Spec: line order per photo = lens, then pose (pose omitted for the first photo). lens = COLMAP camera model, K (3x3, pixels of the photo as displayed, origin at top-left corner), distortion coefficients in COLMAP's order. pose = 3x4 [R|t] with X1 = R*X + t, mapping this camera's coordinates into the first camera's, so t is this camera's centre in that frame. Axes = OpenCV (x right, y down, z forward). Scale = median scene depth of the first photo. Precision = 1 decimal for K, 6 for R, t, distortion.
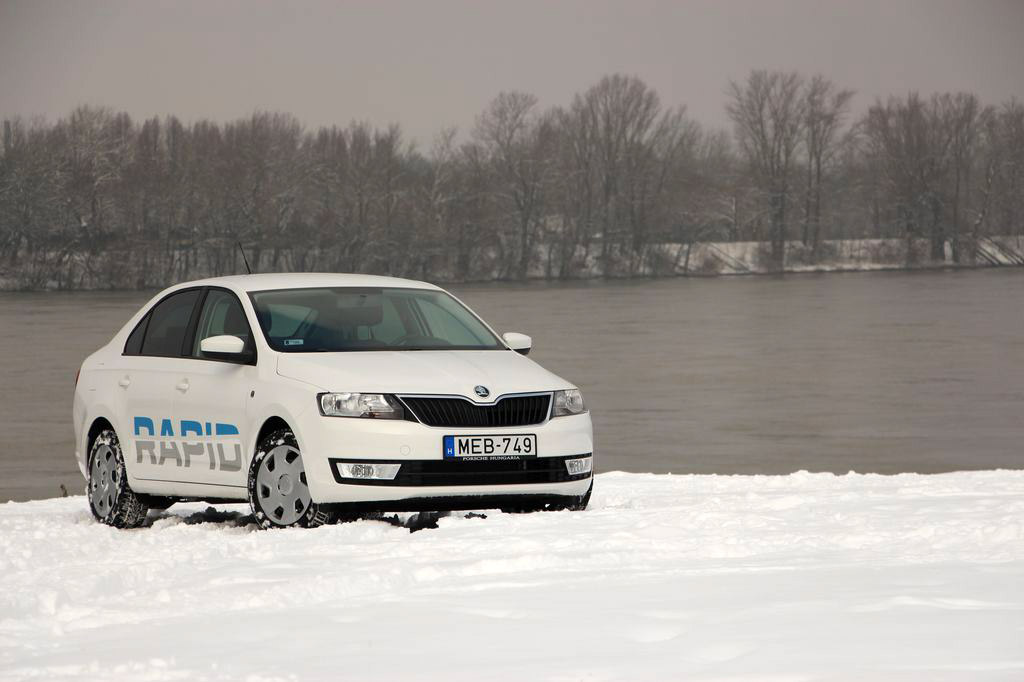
lens RADIAL K [[4060.0, 0, 512.6], [0, 4060.0, 345.7], [0, 0, 1]] dist [0.989964, 3.952994]
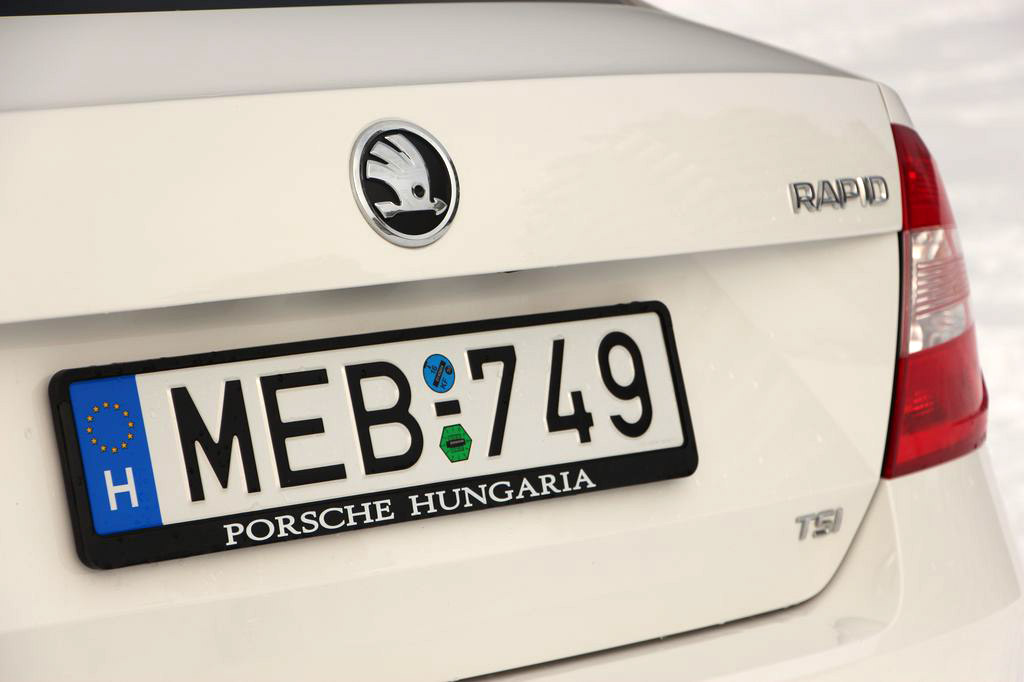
lens RADIAL K [[4943.2, 0, 512.2], [0, 4943.2, 342.5], [0, 0, 1]] dist [1.299881, 4.510673]
pose [[0.963881, -0.135463, 0.229310, -0.038027], [0.147988, 0.988249, -0.038253, 0.028496], [-0.221434, 0.070807, 0.972601, 0.822442]]
